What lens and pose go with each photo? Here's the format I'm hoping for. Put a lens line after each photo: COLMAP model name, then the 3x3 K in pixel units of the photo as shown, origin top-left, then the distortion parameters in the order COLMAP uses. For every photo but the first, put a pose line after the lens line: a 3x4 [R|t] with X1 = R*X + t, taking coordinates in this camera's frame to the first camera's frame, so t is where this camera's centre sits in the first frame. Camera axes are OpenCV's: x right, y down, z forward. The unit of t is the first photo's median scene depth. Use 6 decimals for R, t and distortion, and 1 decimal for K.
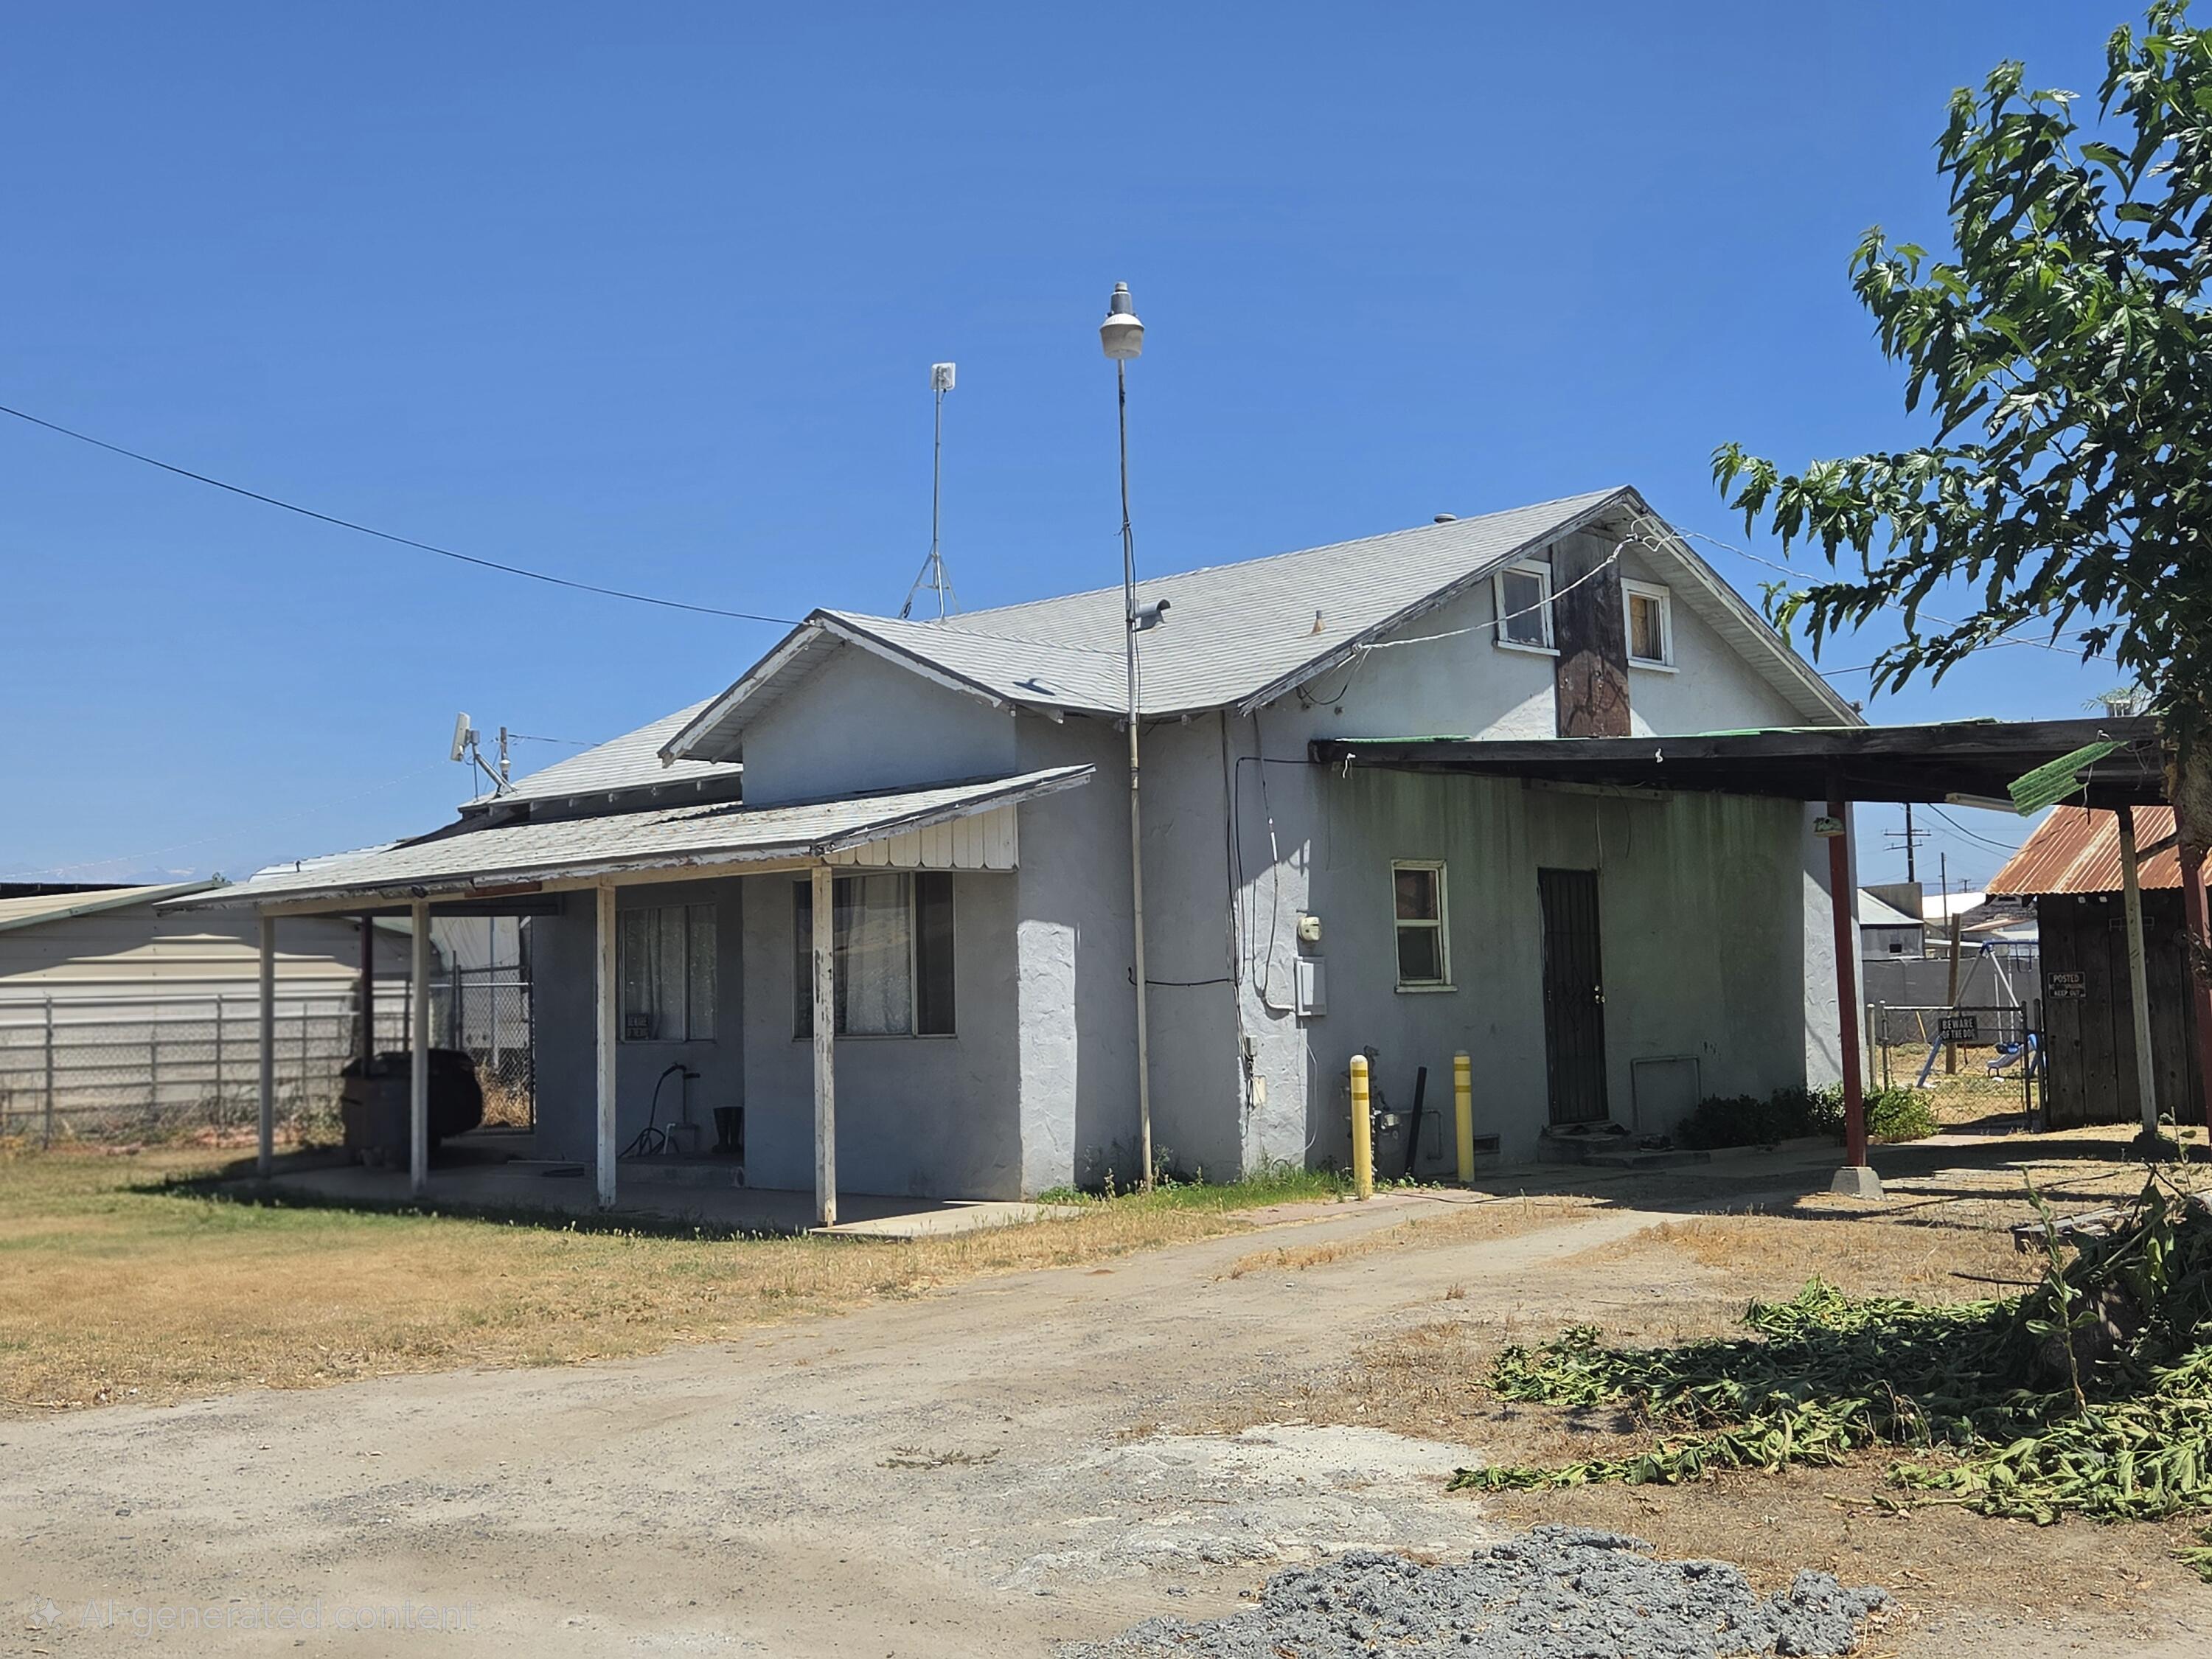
lens RADIAL K [[2363.8, 0, 1105.1], [0, 2363.8, 823.8], [0, 0, 1]] dist [0.092517, 0.000000]
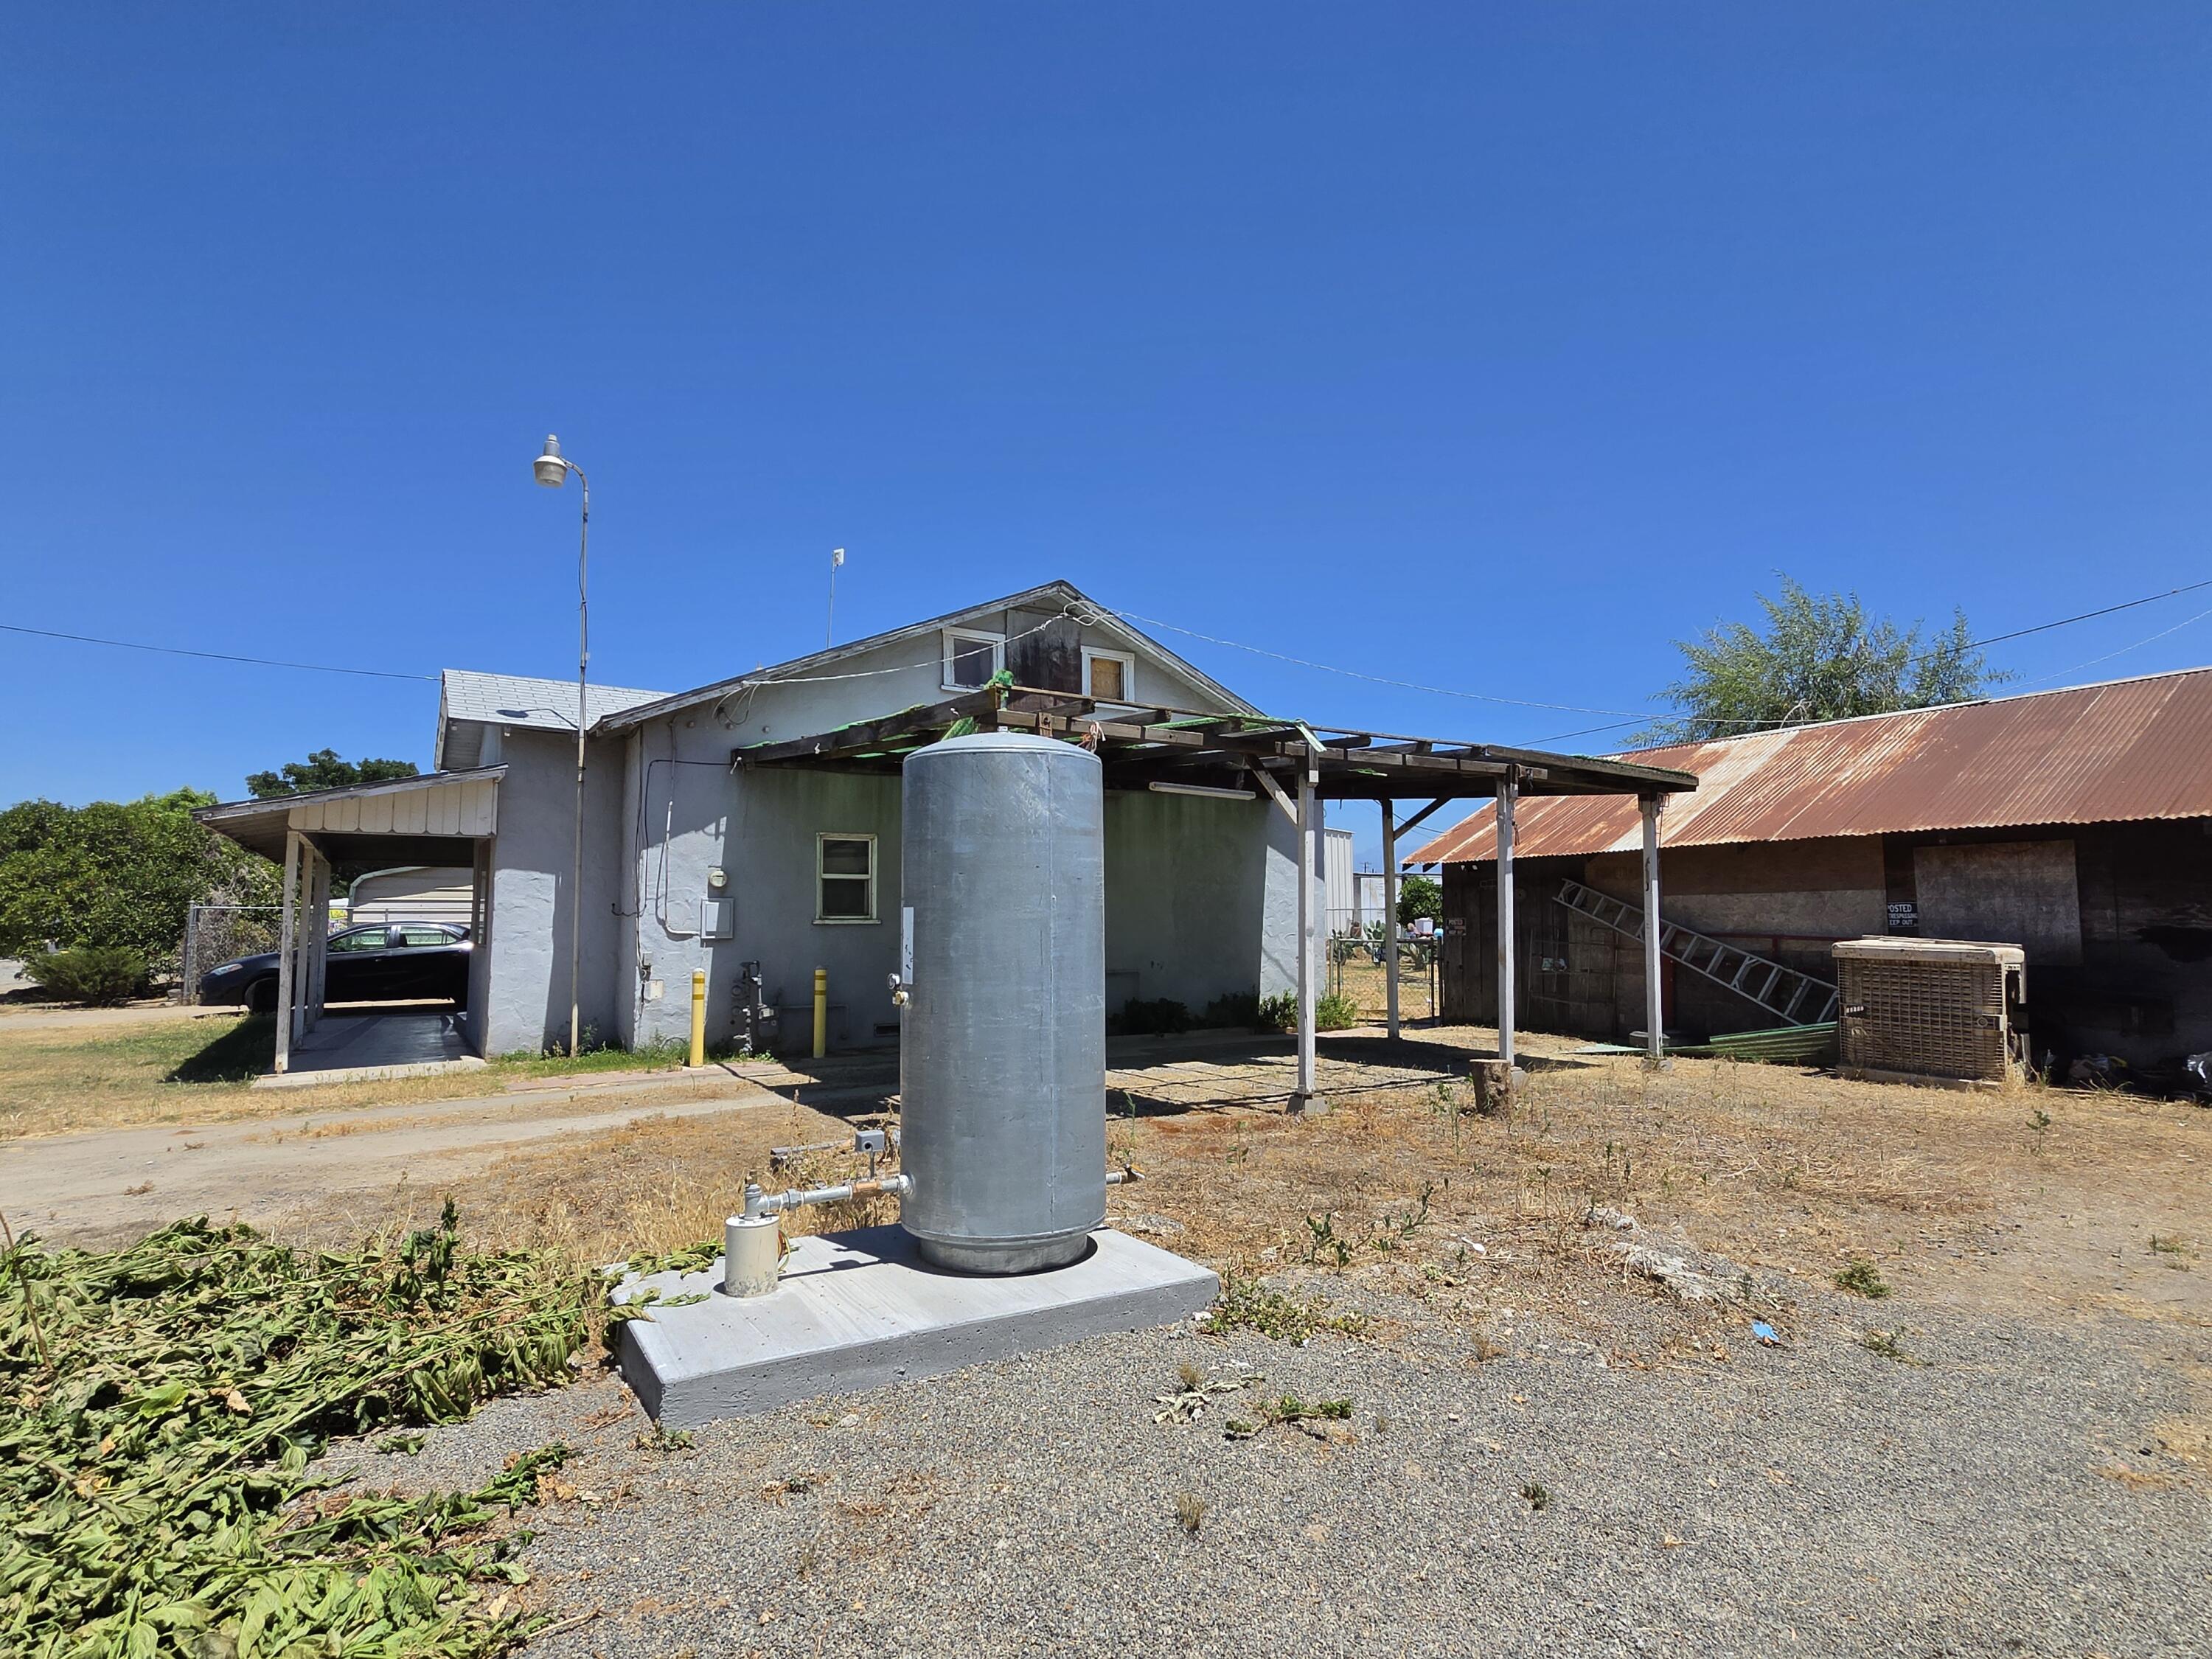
lens RADIAL K [[1122.8, 0, 1107.0], [0, 1122.8, 842.5], [0, 0, 1]] dist [0.005590, -0.000329]
pose [[0.968519, 0.005261, -0.248885, 0.485080], [-0.003532, 0.999966, 0.007392, 0.016102], [0.248915, -0.006281, 0.968505, 0.390503]]
